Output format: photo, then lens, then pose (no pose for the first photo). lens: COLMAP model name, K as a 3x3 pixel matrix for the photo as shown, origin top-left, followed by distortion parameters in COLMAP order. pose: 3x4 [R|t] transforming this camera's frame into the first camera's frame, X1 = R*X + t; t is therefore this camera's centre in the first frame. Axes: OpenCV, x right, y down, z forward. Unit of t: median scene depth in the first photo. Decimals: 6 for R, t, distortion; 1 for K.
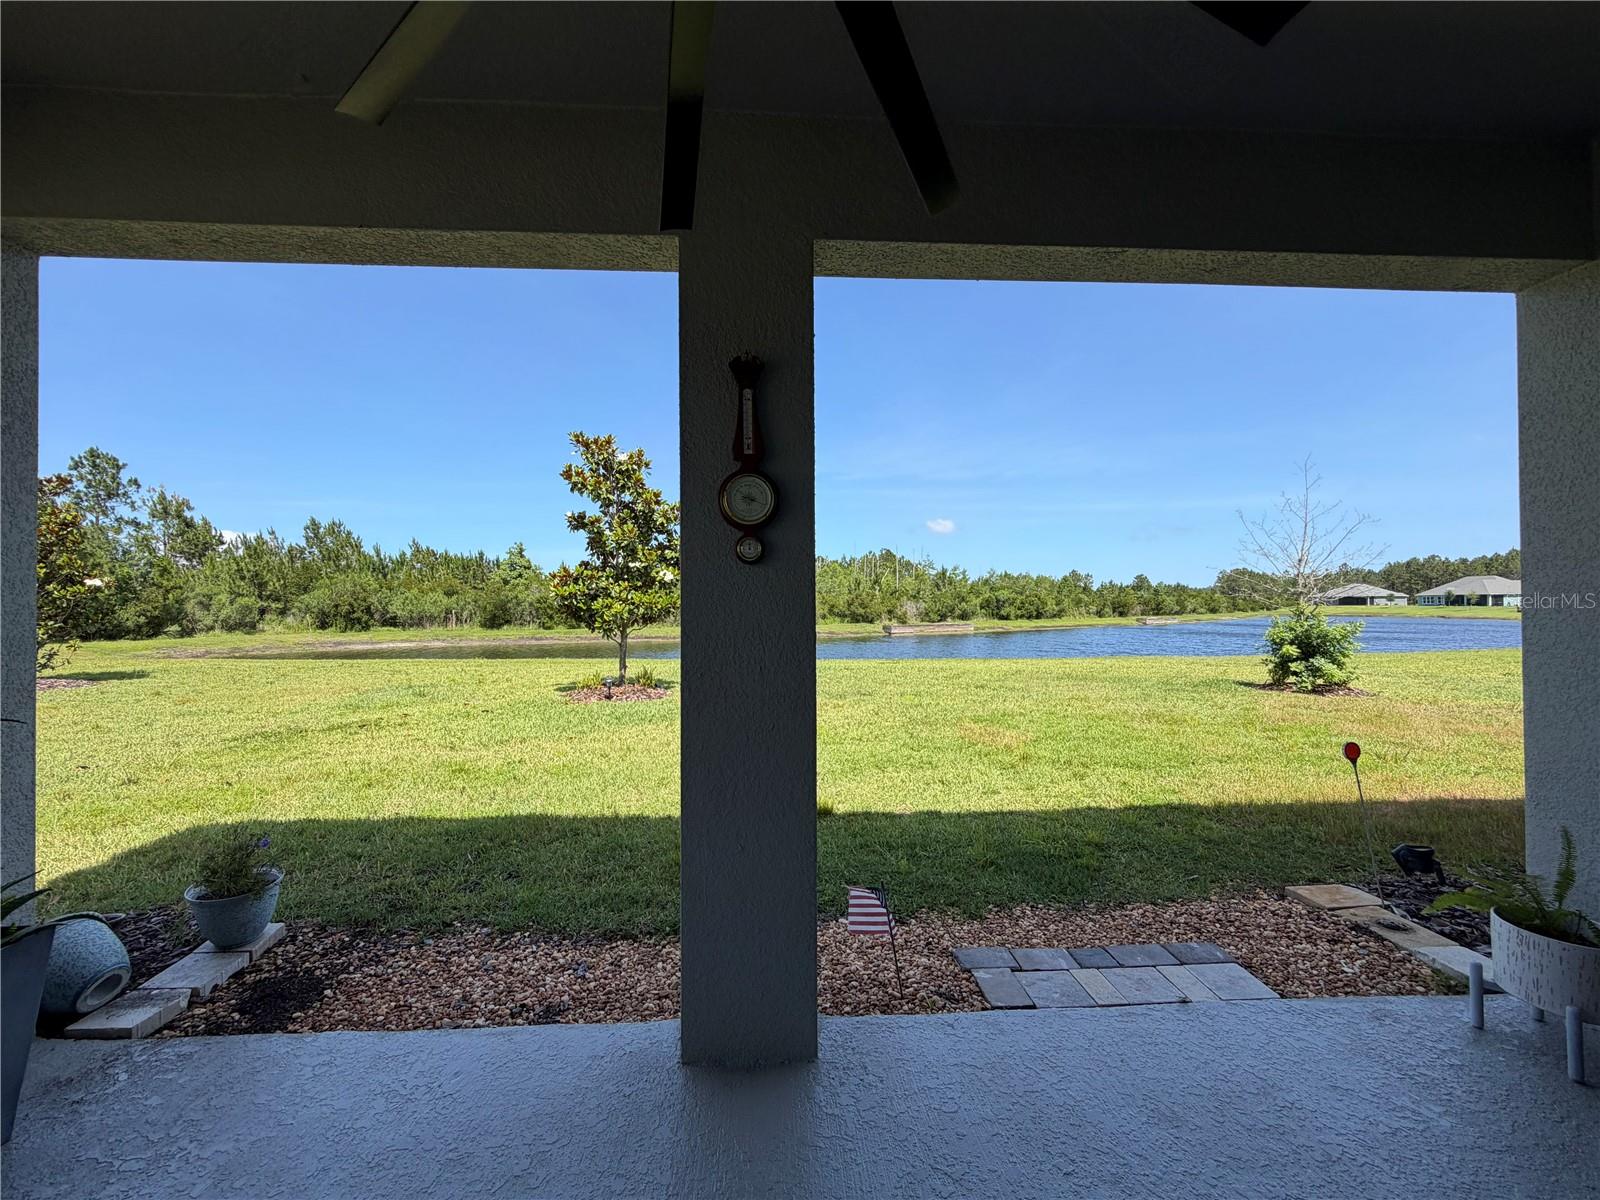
lens RADIAL K [[645.9, 0, 801.3], [0, 645.9, 594.7], [0, 0, 1]] dist [0.002074, 0.000113]
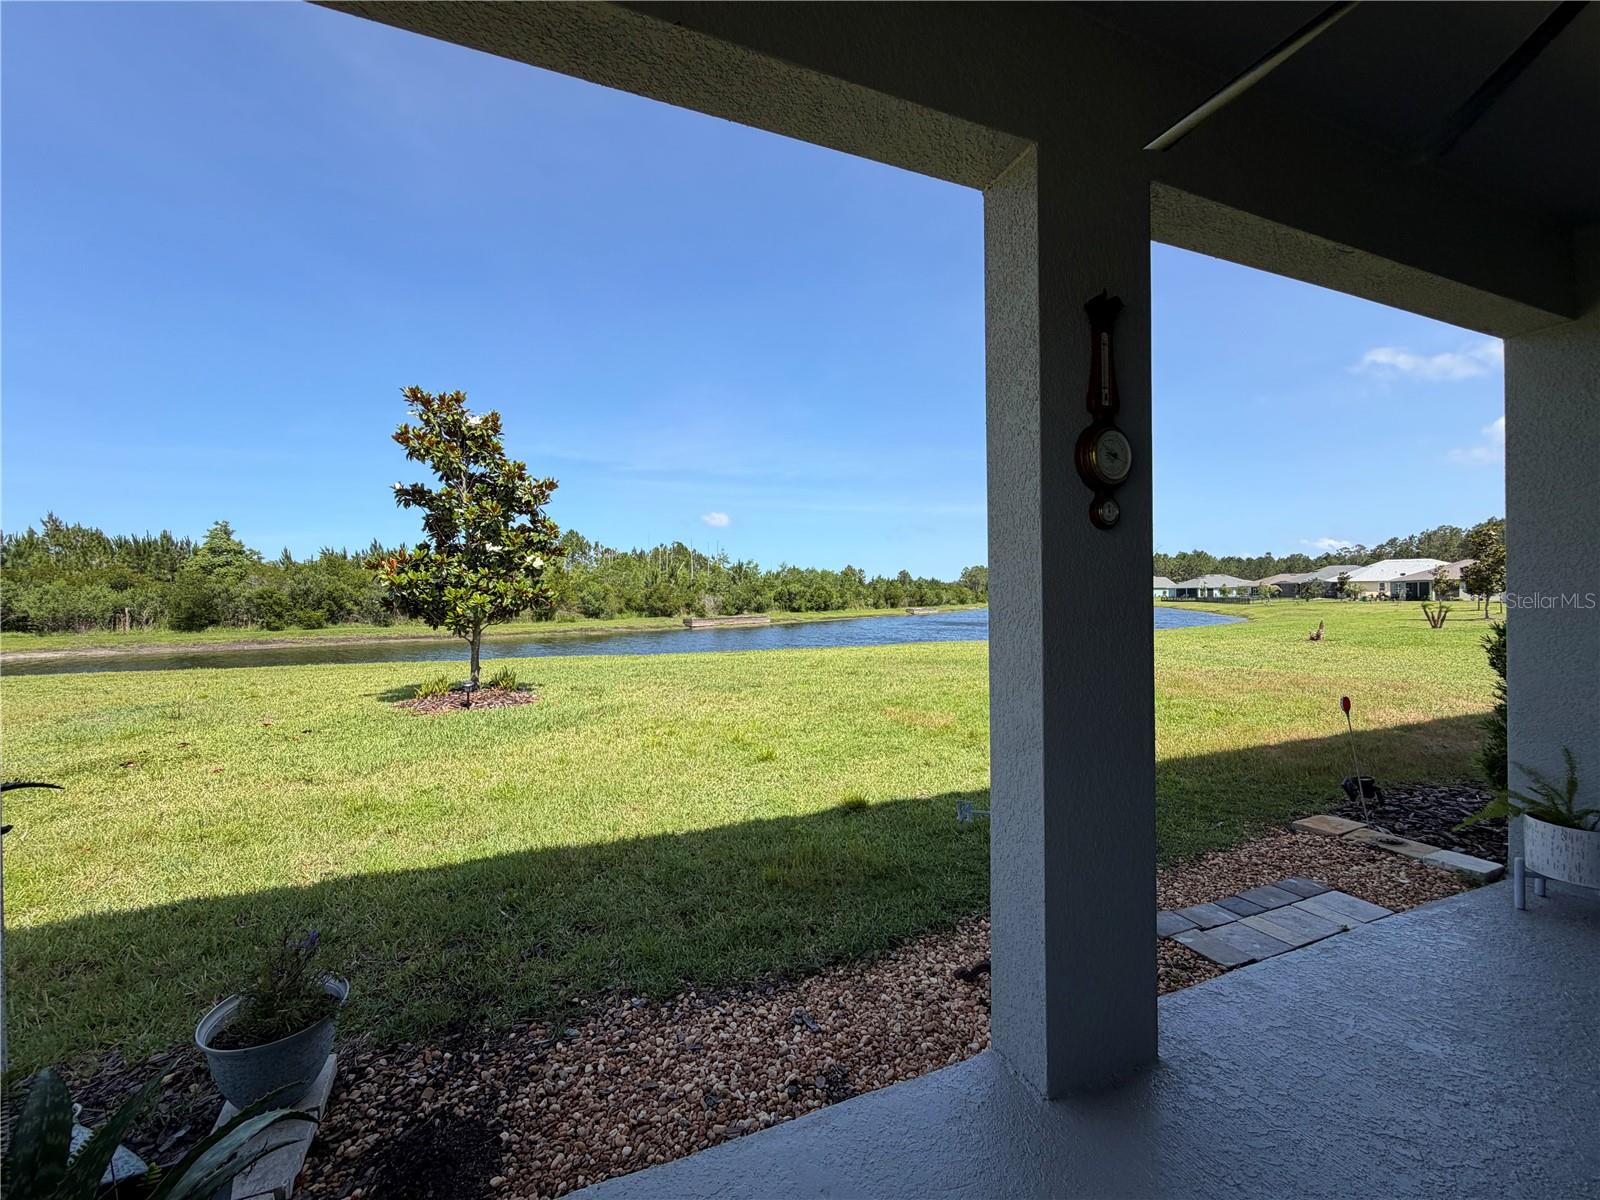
lens RADIAL K [[644.3, 0, 792.0], [0, 644.3, 594.8], [0, 0, 1]] dist [0.002668, -0.000064]
pose [[0.943156, -0.003826, 0.332329, -0.165788], [0.000918, 0.999960, 0.008908, 0.007640], [-0.332350, -0.008097, 0.943121, 0.062545]]
